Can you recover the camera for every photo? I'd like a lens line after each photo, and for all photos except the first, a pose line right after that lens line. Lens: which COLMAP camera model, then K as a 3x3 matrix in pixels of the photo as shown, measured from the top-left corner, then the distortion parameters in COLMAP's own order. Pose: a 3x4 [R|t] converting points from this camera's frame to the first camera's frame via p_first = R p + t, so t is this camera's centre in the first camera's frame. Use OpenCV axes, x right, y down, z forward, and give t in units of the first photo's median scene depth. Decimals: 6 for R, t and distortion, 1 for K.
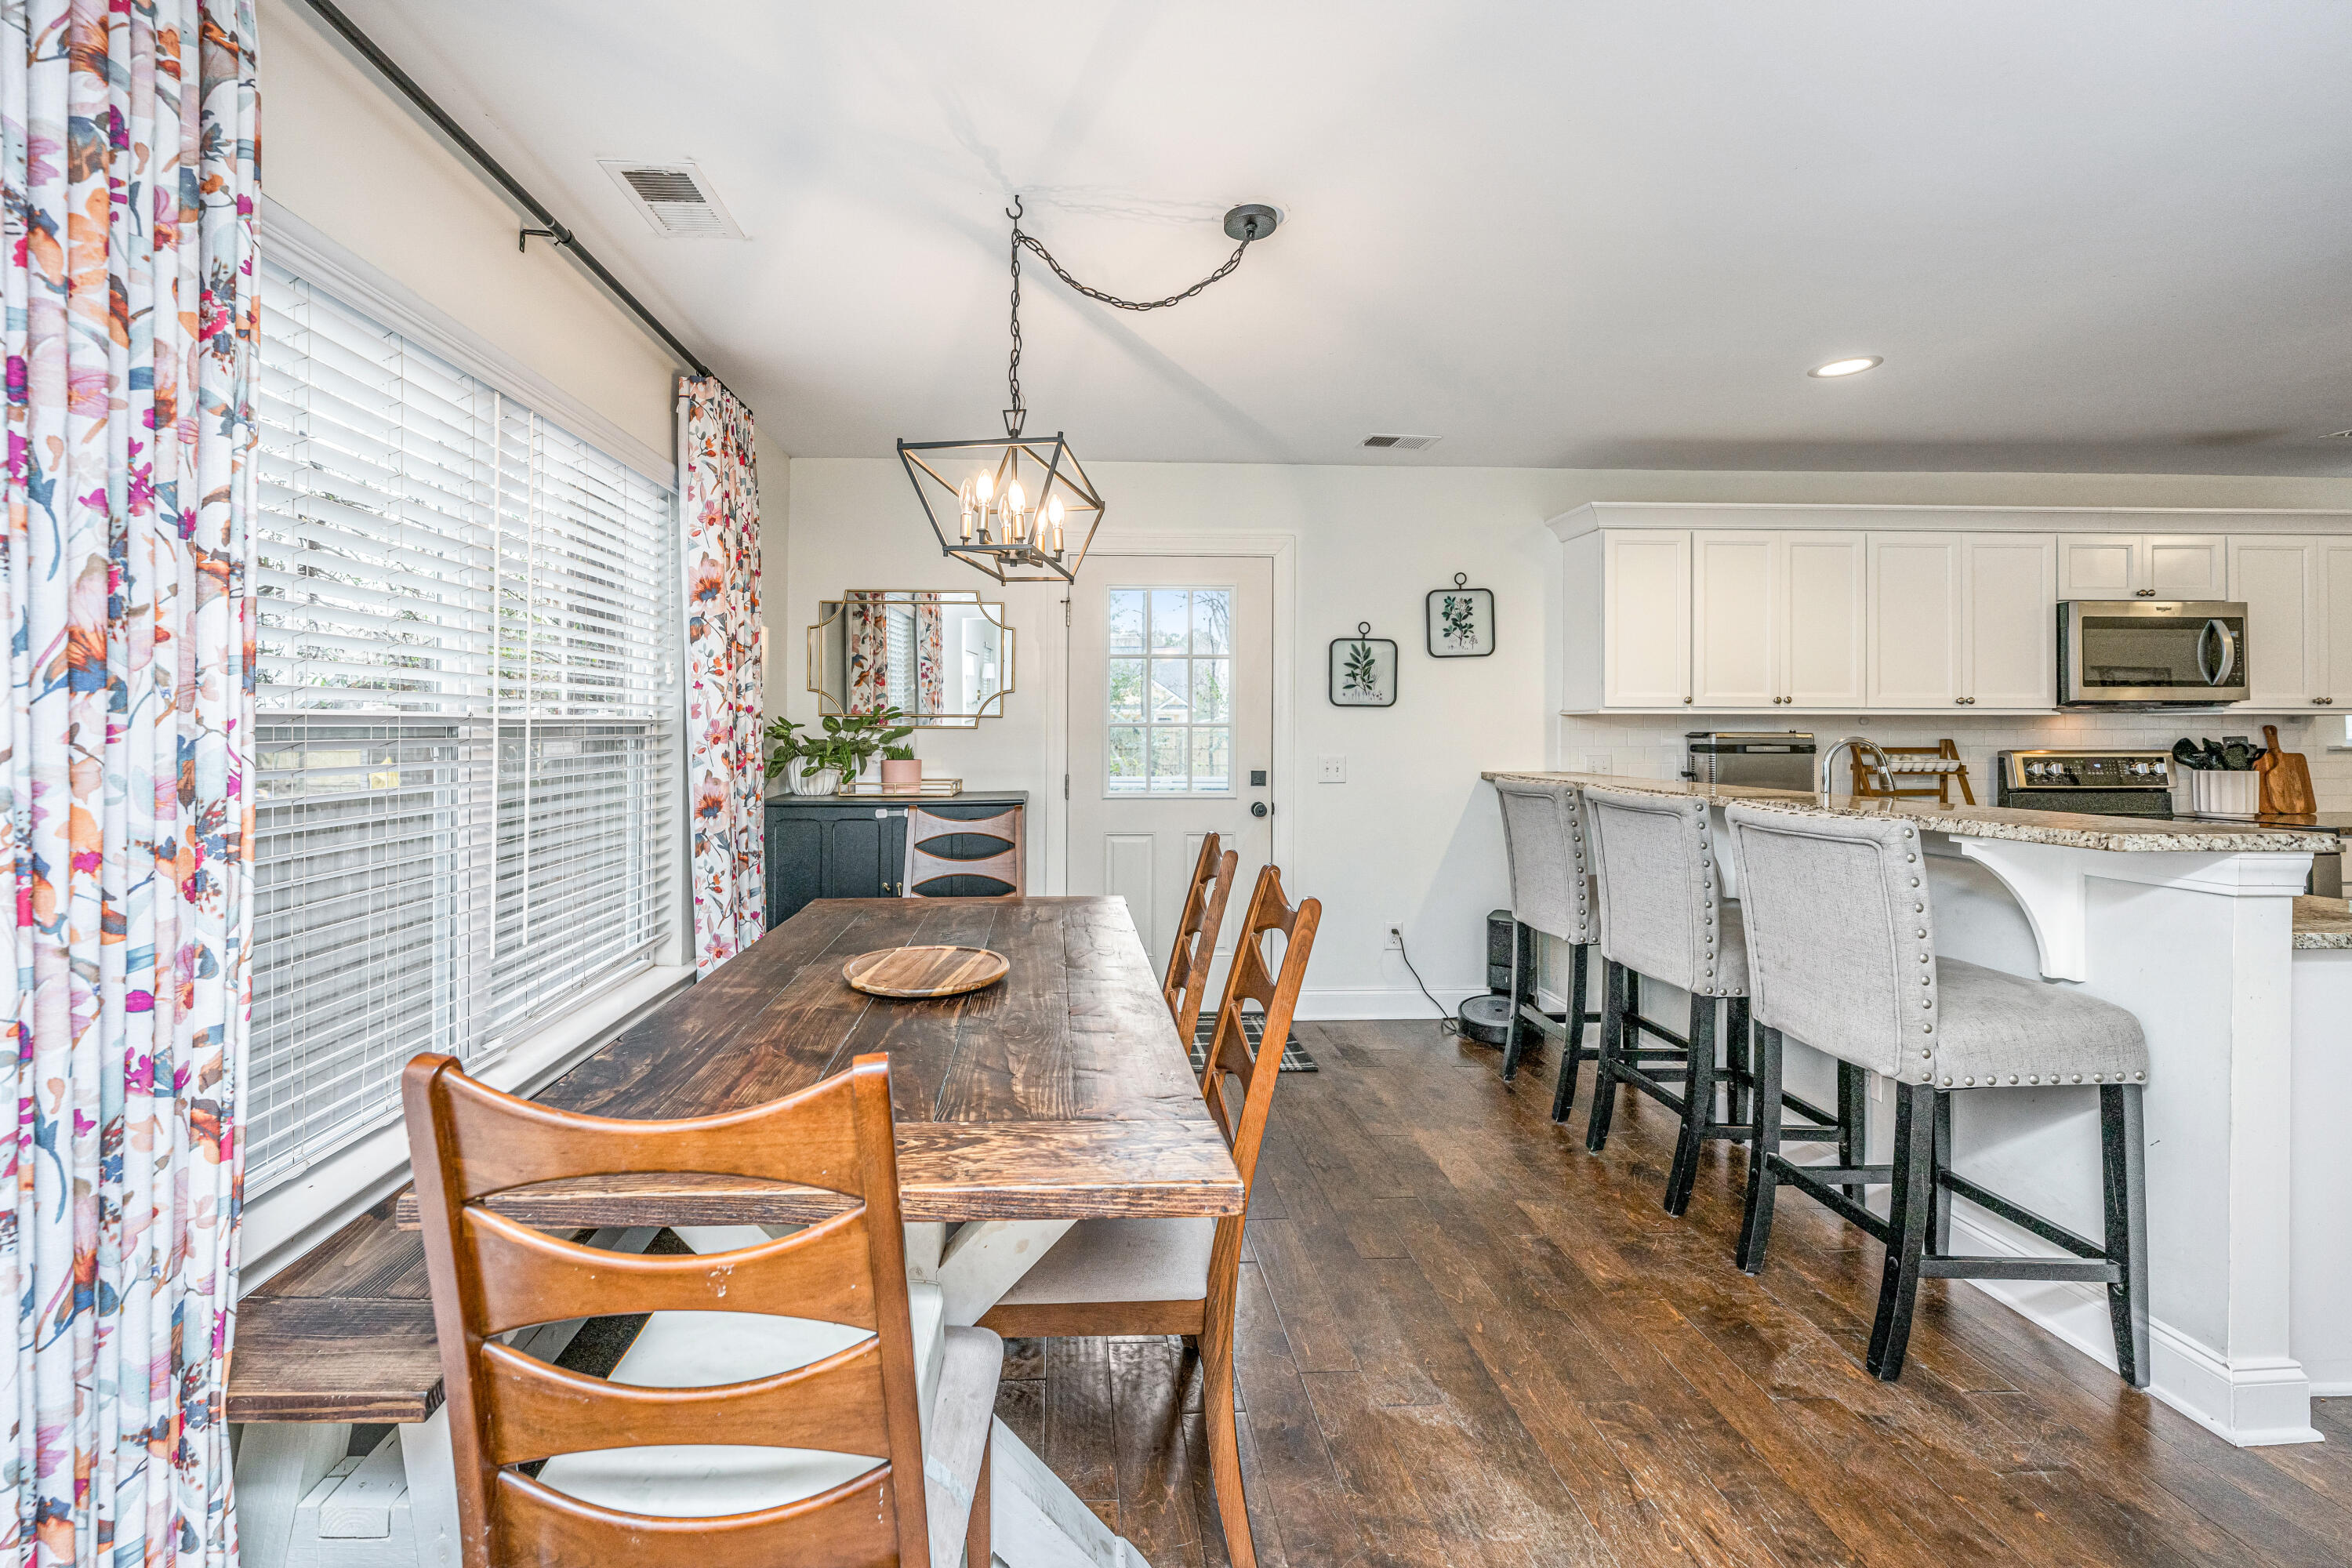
lens RADIAL K [[950.0, 0, 1170.8], [0, 950.0, 736.0], [0, 0, 1]] dist [0.000189, -0.000055]
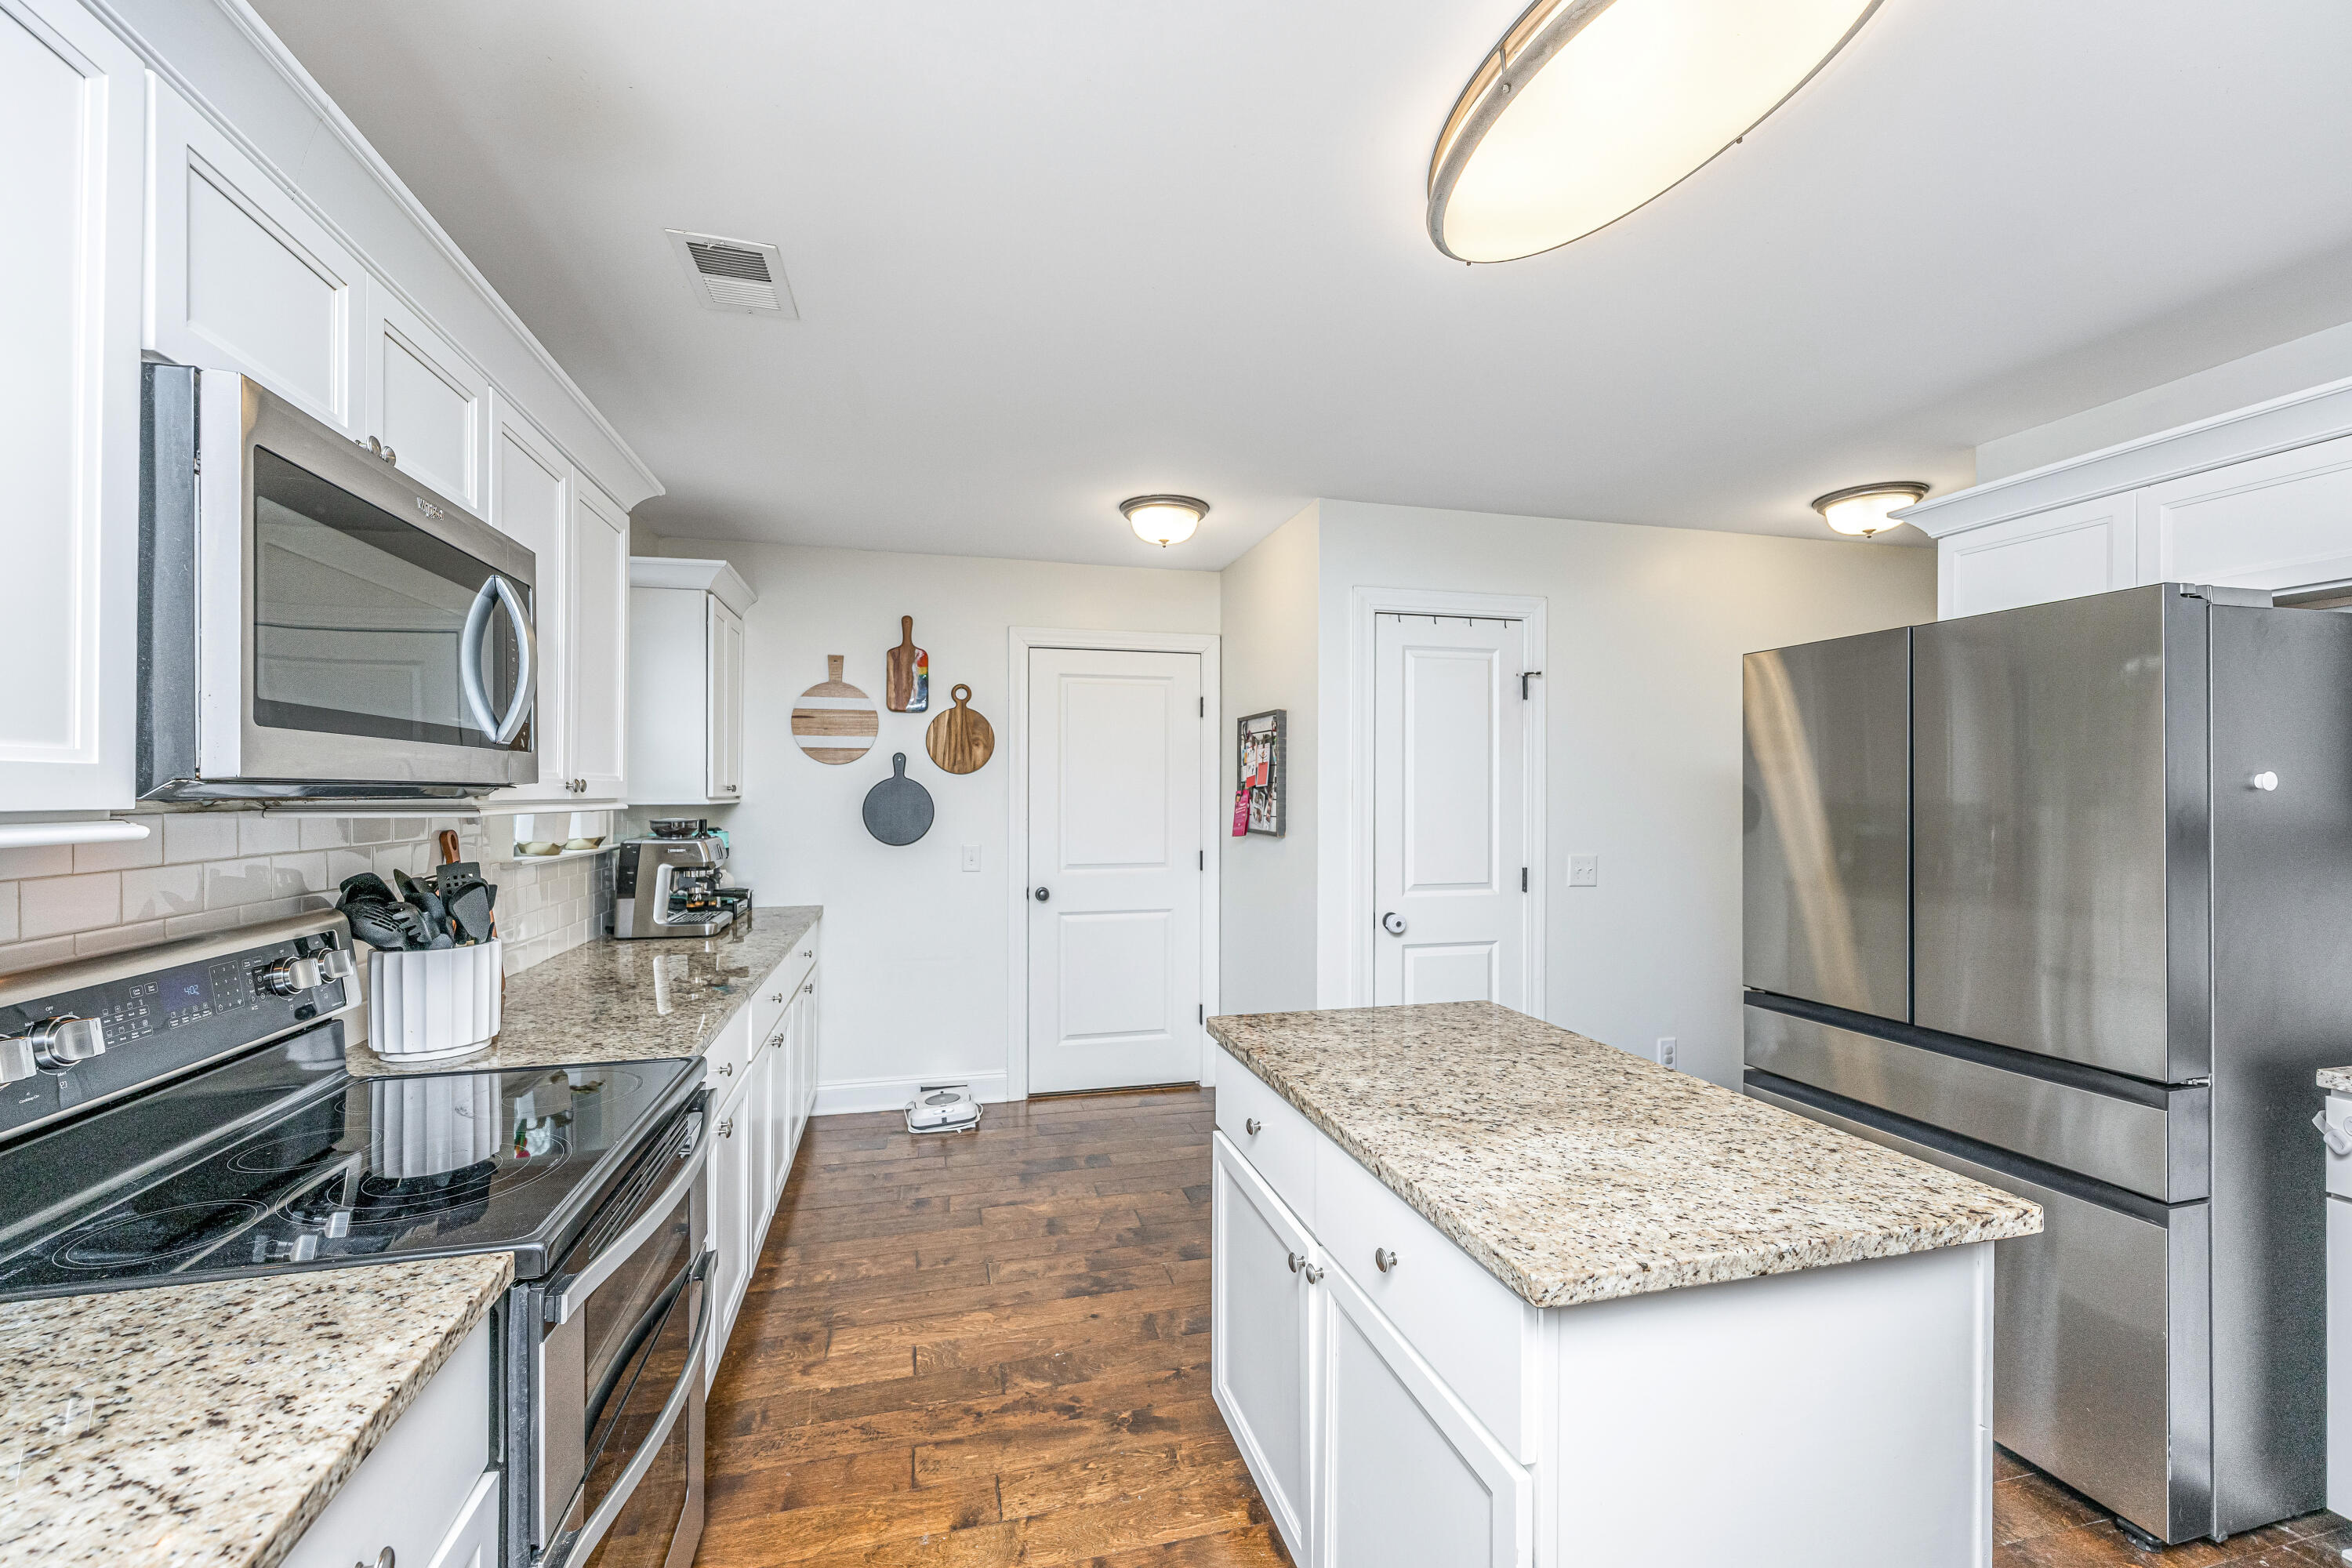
lens RADIAL K [[955.6, 0, 1171.7], [0, 955.6, 778.9], [0, 0, 1]] dist [0.000289, -0.000221]
pose [[-0.207456, 0.013110, 0.978157, 0.620852], [0.005967, 0.999909, -0.012136, -0.029888], [-0.978226, 0.003319, -0.207515, 0.767484]]
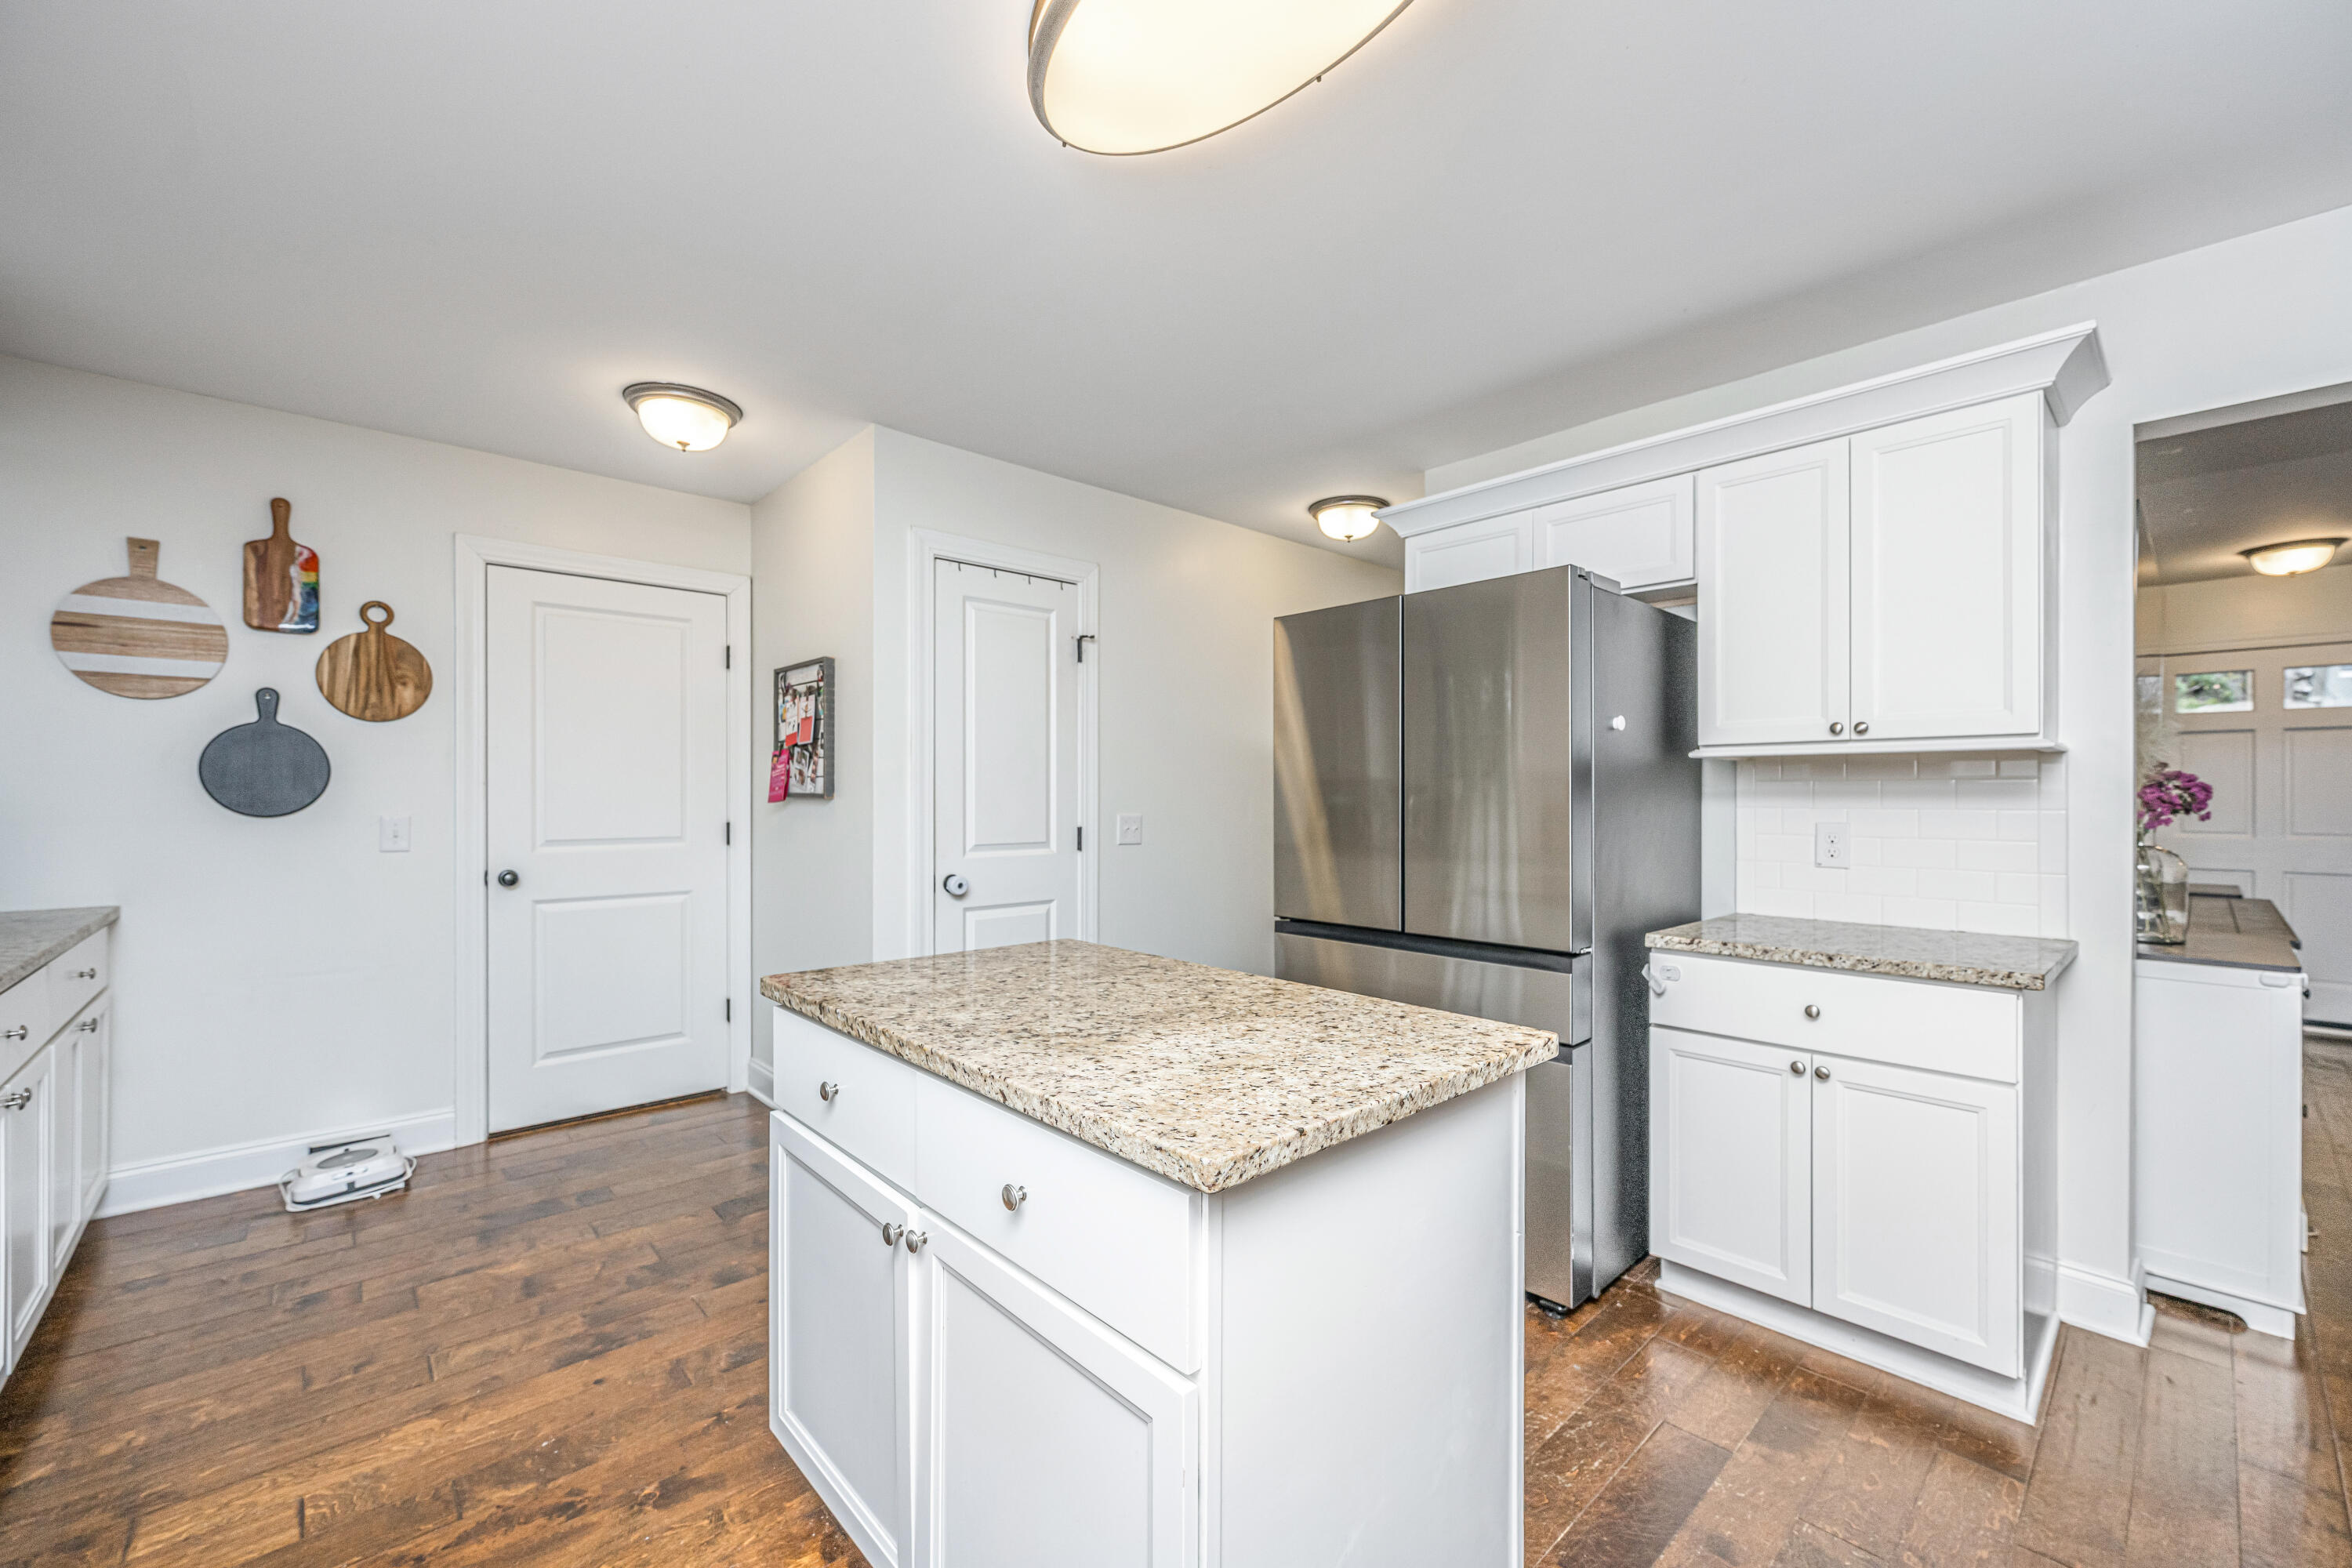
lens RADIAL K [[955.6, 0, 1171.7], [0, 955.6, 778.9], [0, 0, 1]] dist [0.000289, -0.000221]
pose [[-0.635293, 0.008561, 0.772224, 0.672269], [0.011222, 0.999935, -0.001853, 0.004390], [-0.772190, 0.007488, -0.635348, 0.770790]]
